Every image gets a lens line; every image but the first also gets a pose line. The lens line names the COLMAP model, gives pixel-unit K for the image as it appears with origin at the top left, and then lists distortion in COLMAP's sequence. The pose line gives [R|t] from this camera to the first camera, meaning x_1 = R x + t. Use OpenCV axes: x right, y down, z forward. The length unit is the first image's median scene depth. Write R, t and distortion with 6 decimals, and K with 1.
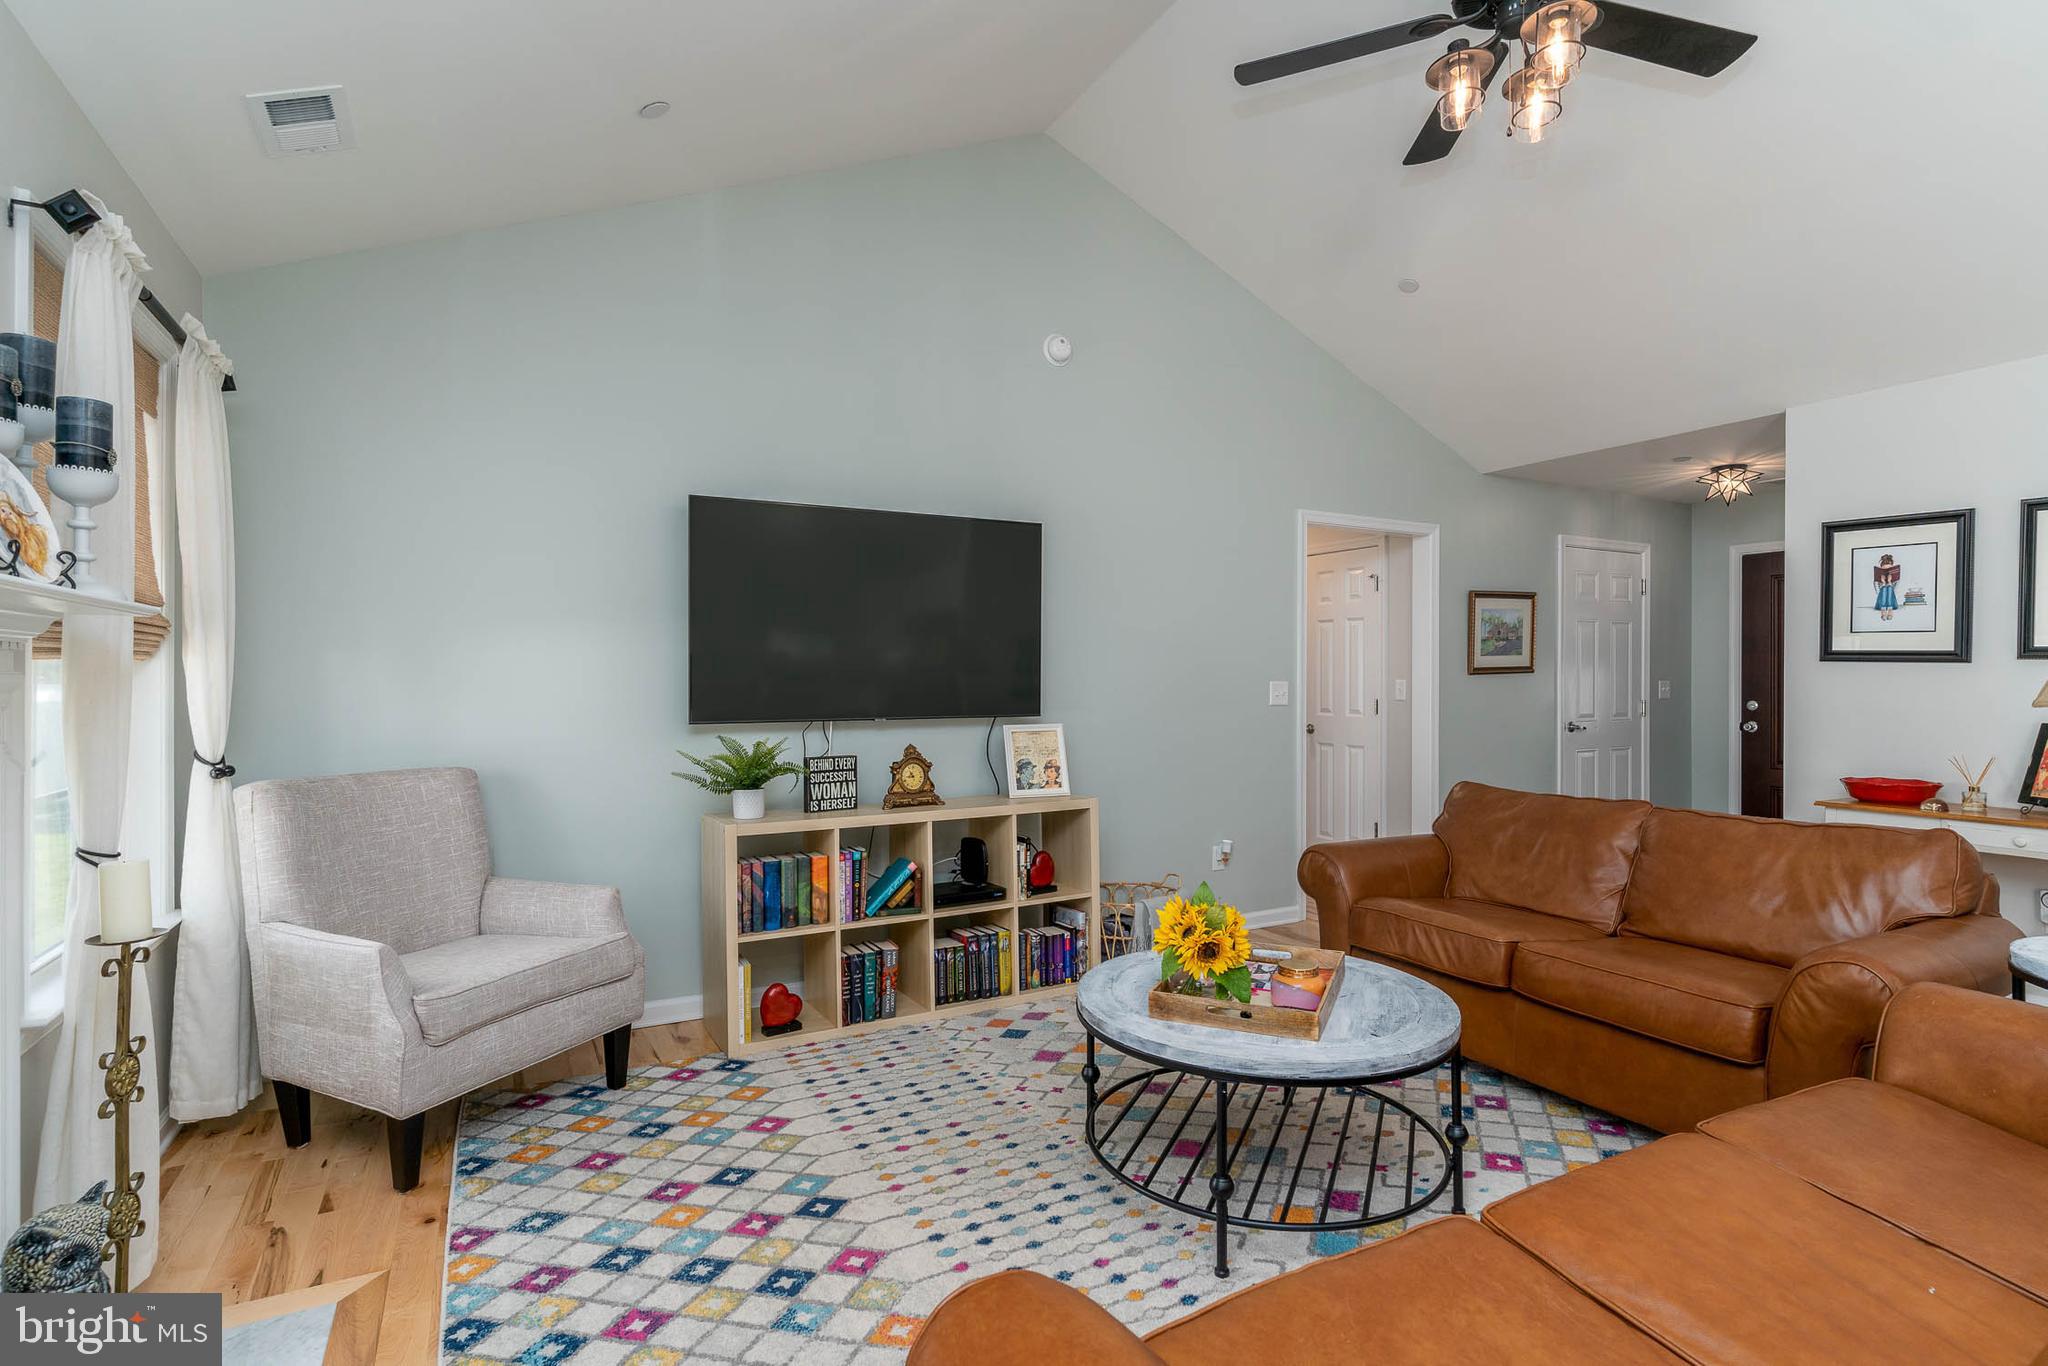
lens RADIAL K [[994.4, 0, 1018.3], [0, 994.4, 680.2], [0, 0, 1]] dist [-0.004380, -0.000468]
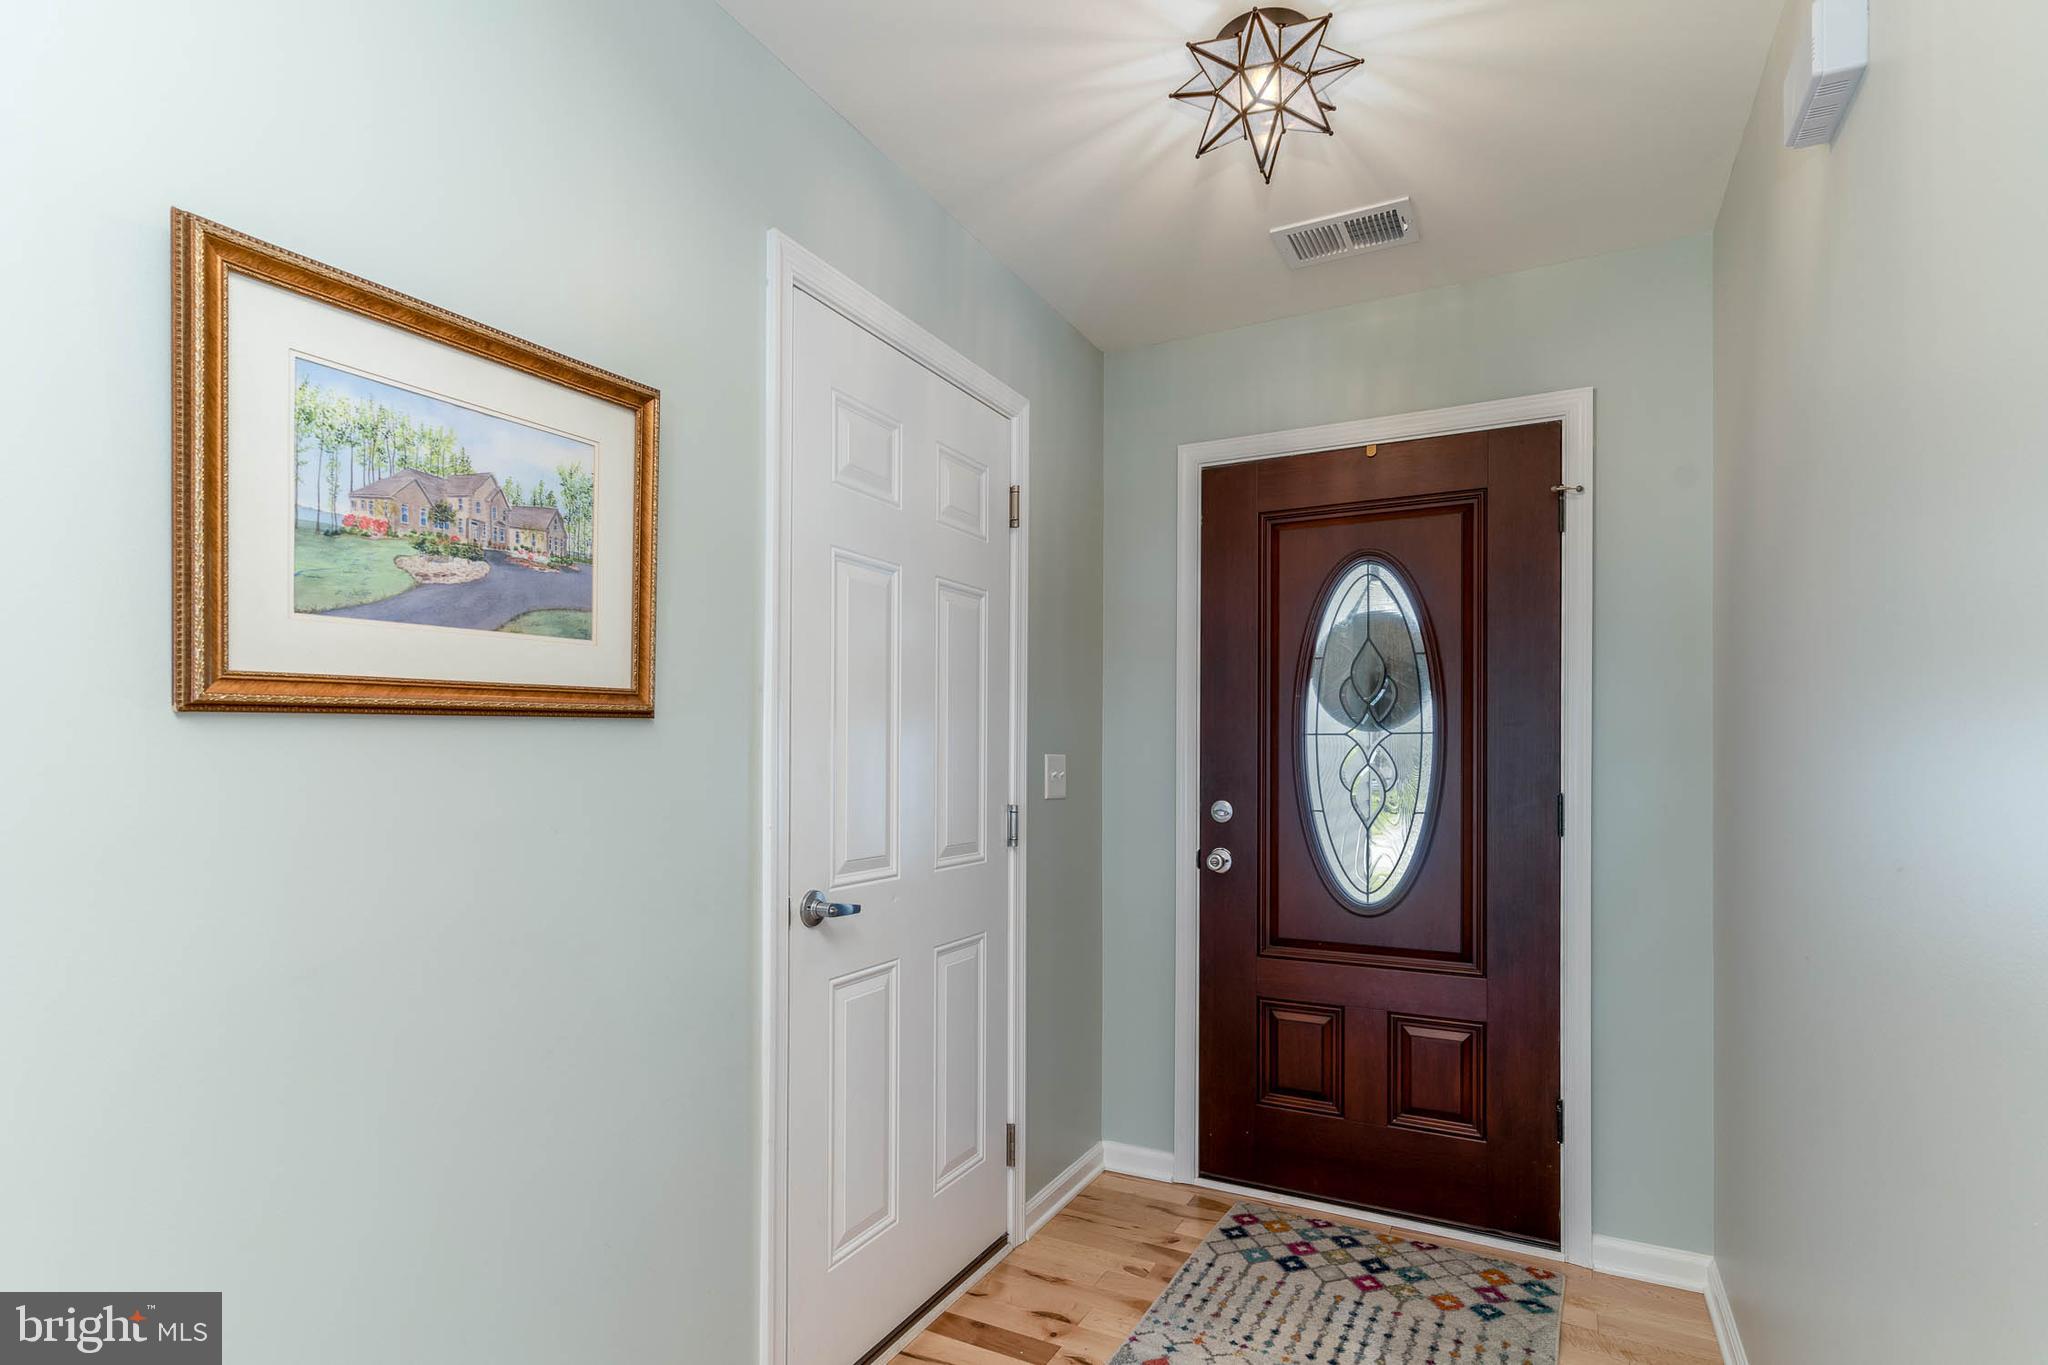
lens RADIAL K [[994.4, 0, 1032.7], [0, 994.4, 736.8], [0, 0, 1]] dist [-0.004380, -0.000468]
pose [[0.823034, 0.014278, 0.567812, 0.460565], [-0.003242, 0.999786, -0.020441, 0.001835], [-0.567982, 0.014983, 0.822904, 0.749264]]
